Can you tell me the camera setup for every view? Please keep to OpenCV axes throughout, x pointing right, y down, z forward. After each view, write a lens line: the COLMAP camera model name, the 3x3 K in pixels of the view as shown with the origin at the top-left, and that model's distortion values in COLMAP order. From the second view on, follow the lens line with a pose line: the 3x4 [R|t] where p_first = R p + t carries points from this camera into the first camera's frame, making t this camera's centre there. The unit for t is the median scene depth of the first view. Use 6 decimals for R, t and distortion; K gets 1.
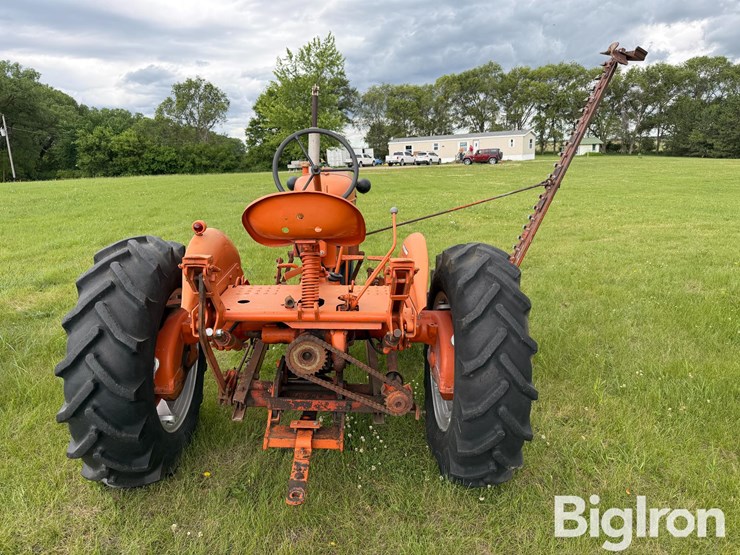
lens RADIAL K [[563.6, 0, 373.1], [0, 563.6, 294.3], [0, 0, 1]] dist [-0.004228, -0.001997]
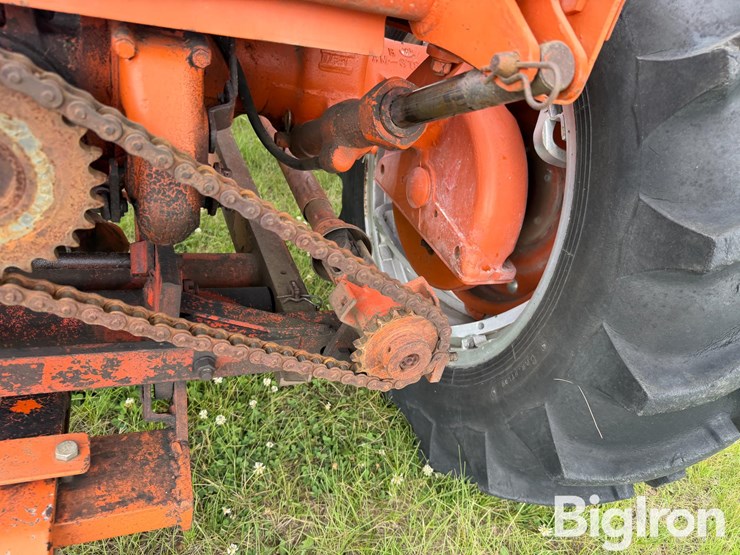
lens RADIAL K [[507.9, 0, 370.0], [0, 507.9, 277.5], [0, 0, 1]] dist [-0.005470, -0.019283]
pose [[0.920430, -0.036361, 0.389213, -0.063280], [-0.099224, 0.941323, 0.322592, 0.076224], [-0.378106, -0.335542, 0.862814, 0.779425]]
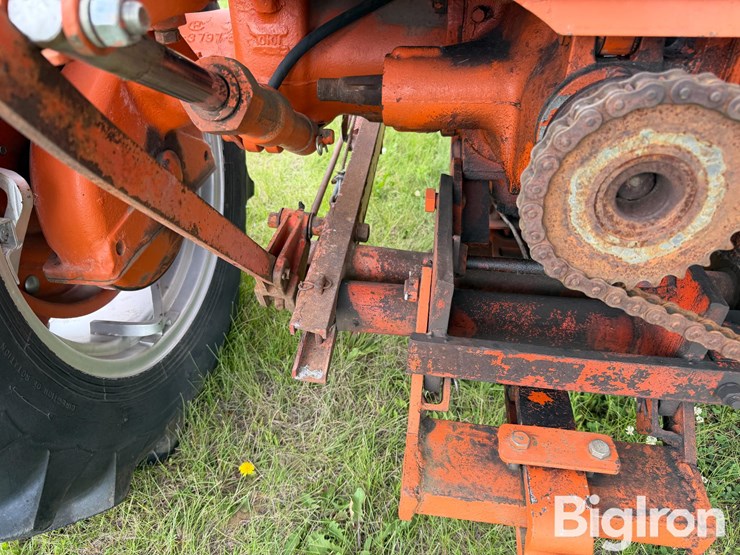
lens RADIAL K [[511.4, 0, 369.9], [0, 511.4, 286.5], [0, 0, 1]] dist [-0.029491, -0.002170]
pose [[0.984299, 0.054304, -0.167951, -0.166336], [0.009852, 0.933113, 0.359448, 0.074065], [0.176237, -0.355459, 0.917927, 0.784008]]
